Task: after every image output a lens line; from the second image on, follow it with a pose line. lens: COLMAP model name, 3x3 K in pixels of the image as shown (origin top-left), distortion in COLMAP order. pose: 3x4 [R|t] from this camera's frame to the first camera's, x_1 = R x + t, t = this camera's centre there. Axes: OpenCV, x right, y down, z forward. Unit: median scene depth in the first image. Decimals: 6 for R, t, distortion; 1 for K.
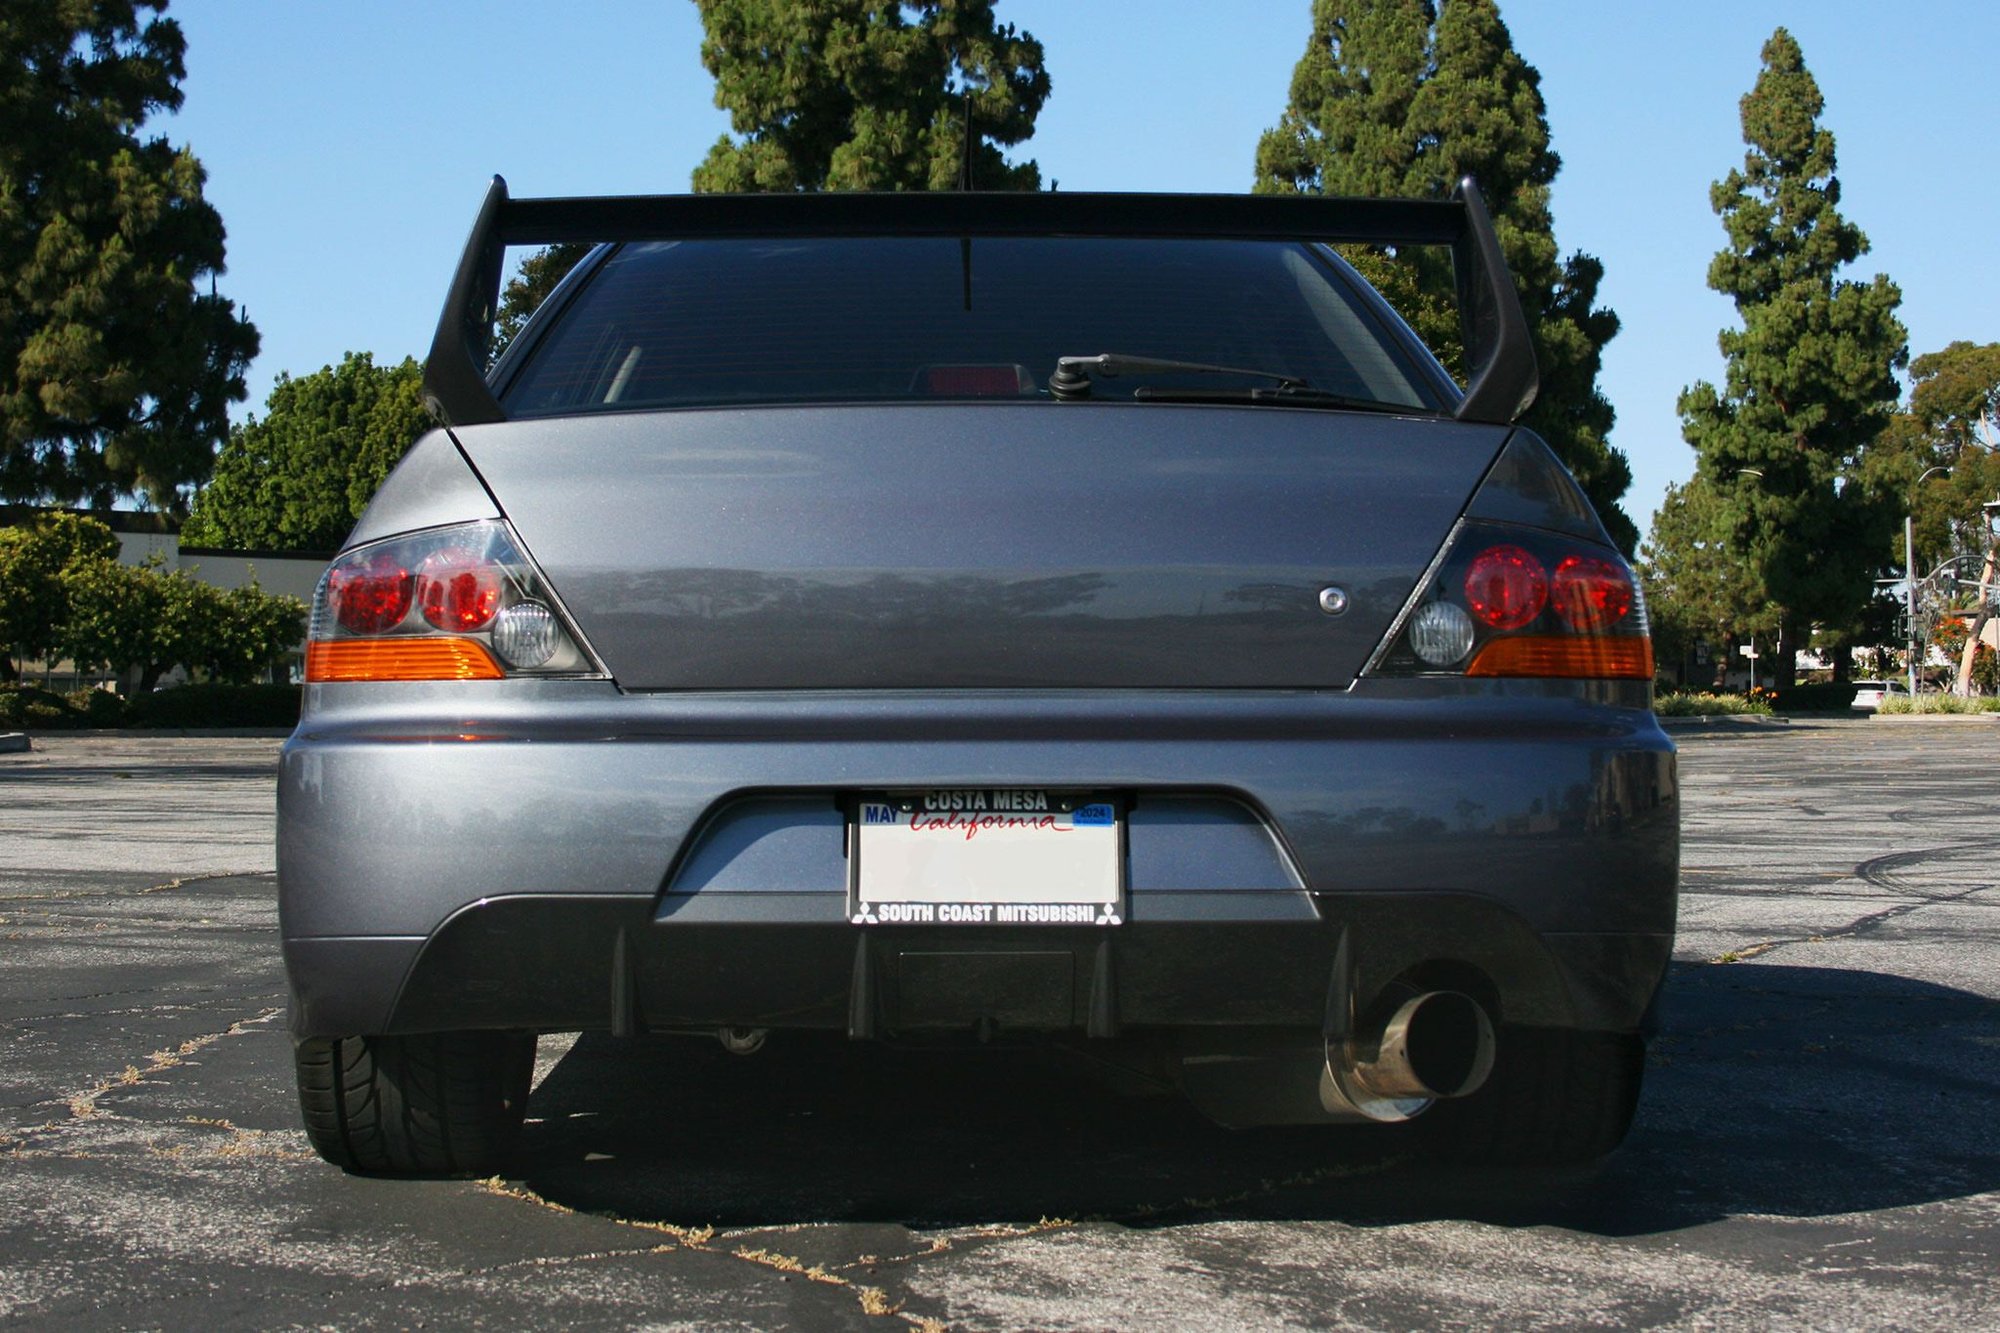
lens RADIAL K [[4032.4, 0, 1085.8], [0, 4032.4, 666.6], [0, 0, 1]] dist [-0.095661, -0.145584]
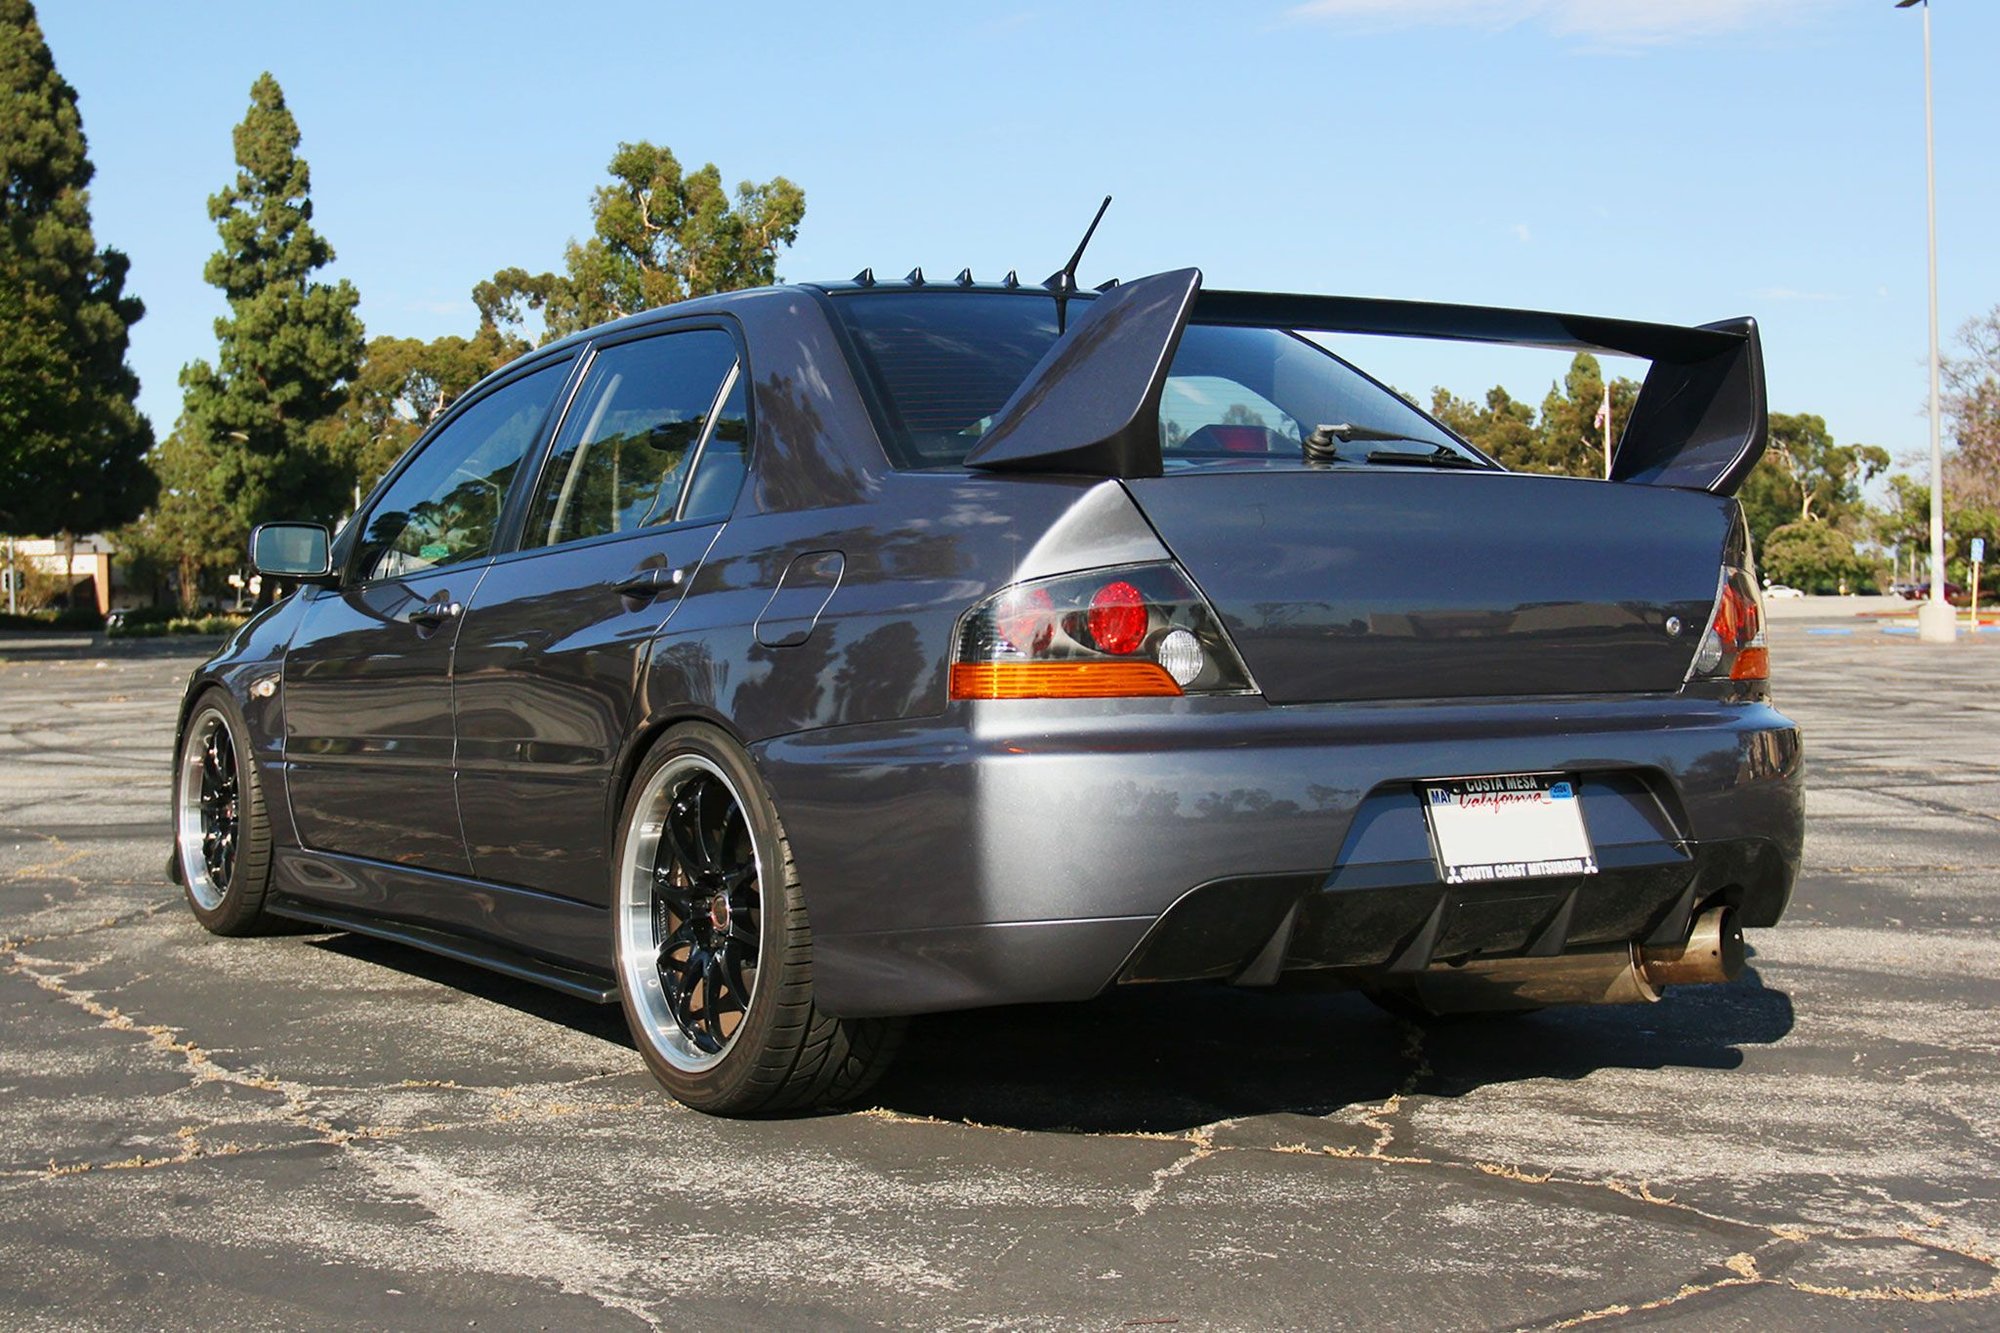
lens RADIAL K [[3176.5, 0, 927.8], [0, 3176.5, 711.1], [0, 0, 1]] dist [-0.007900, 0.147324]
pose [[0.823308, -0.018714, 0.567286, -0.215591], [-0.008511, 0.998937, 0.045306, -0.009819], [-0.567530, -0.042130, 0.822274, 0.076689]]
